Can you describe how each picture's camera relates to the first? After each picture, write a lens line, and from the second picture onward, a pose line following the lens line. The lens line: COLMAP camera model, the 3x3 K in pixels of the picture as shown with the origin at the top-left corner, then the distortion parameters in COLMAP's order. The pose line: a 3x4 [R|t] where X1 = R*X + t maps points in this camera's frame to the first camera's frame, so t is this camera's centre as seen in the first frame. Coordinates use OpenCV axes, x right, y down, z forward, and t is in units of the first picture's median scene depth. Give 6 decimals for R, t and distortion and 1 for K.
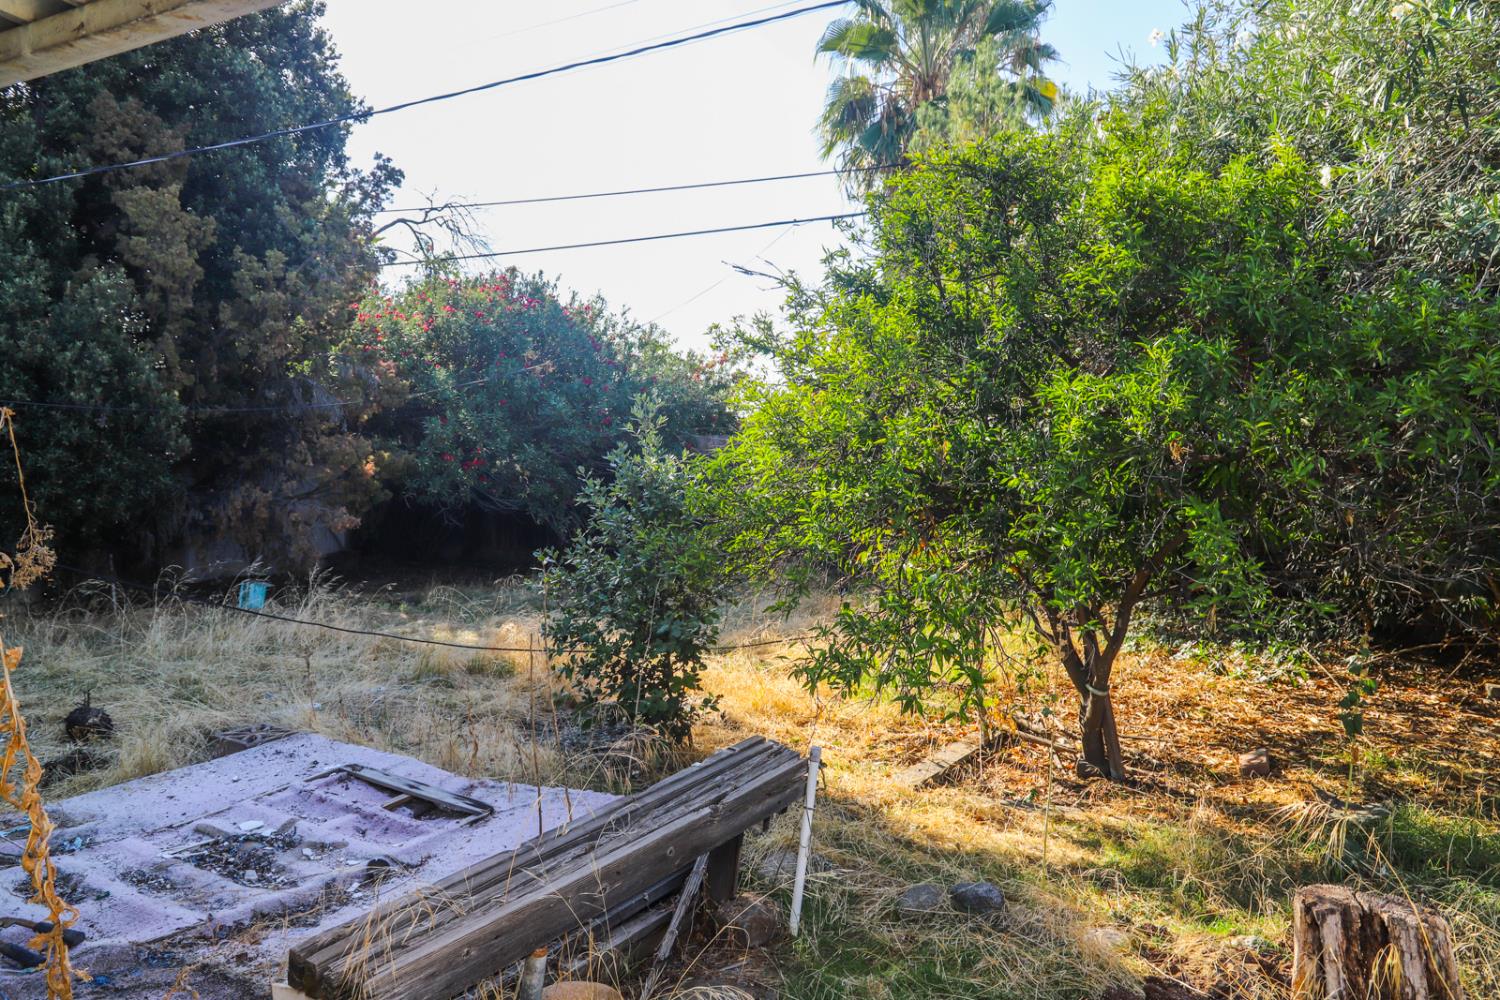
lens RADIAL K [[1062.0, 0, 750.0], [0, 1062.0, 500.0], [0, 0, 1]] dist [-0.117837, 0.094453]
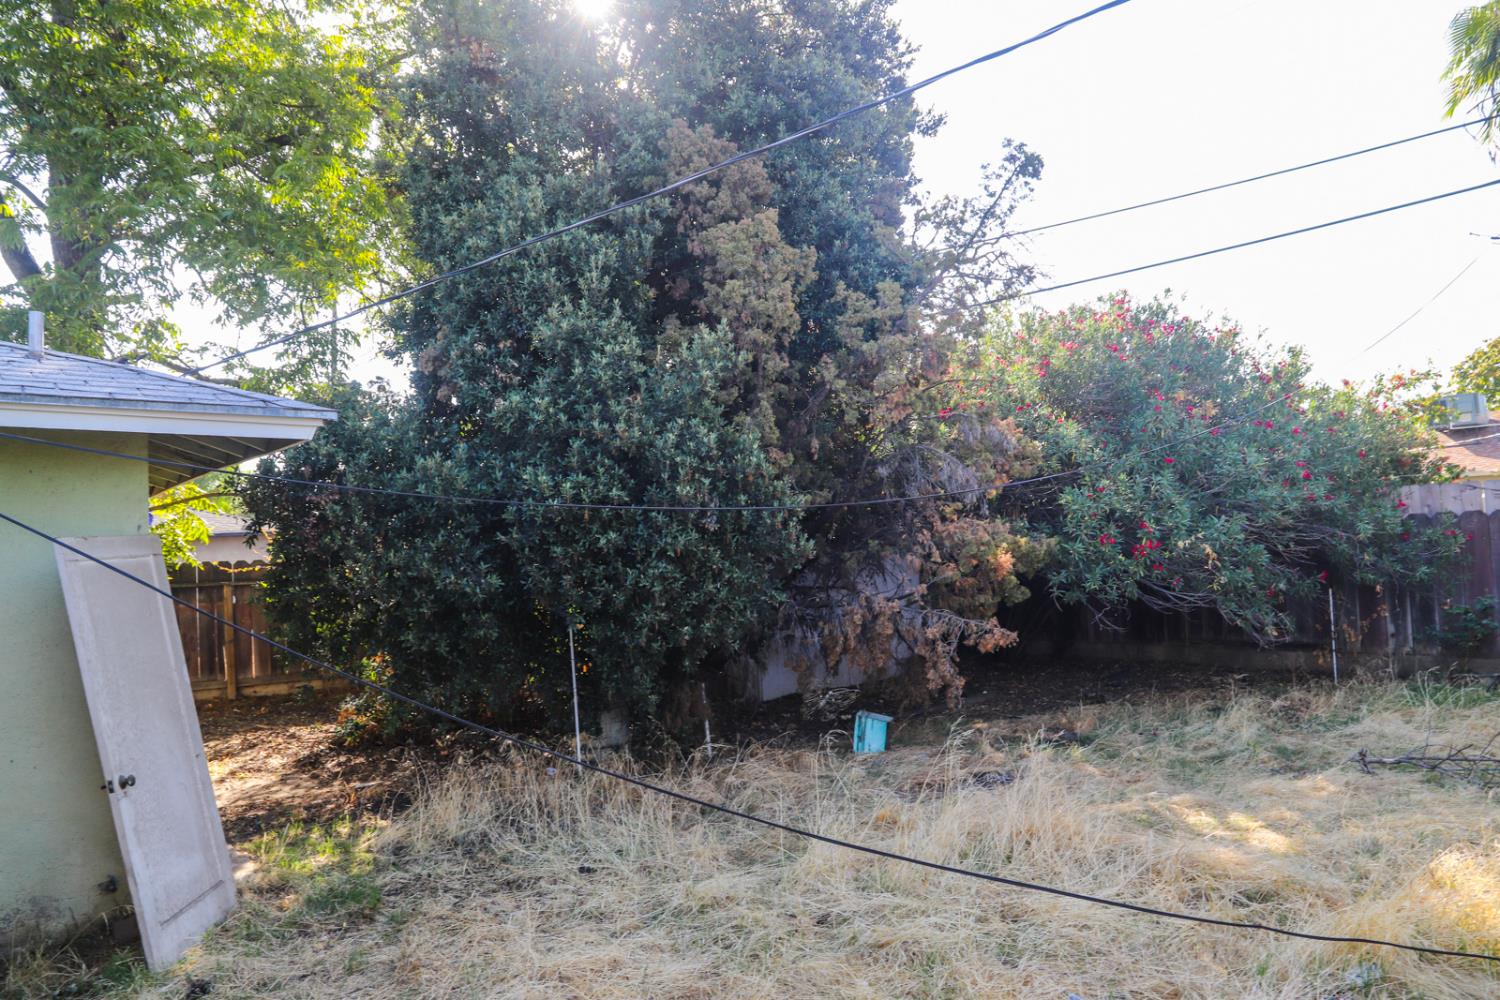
lens RADIAL K [[1062.0, 0, 750.0], [0, 1062.0, 500.0], [0, 0, 1]] dist [-0.117837, 0.094453]
pose [[0.908986, -0.064444, -0.411816, -0.261058], [0.040007, 0.996903, -0.067697, -0.035888], [0.414903, 0.045060, 0.908749, 0.282724]]
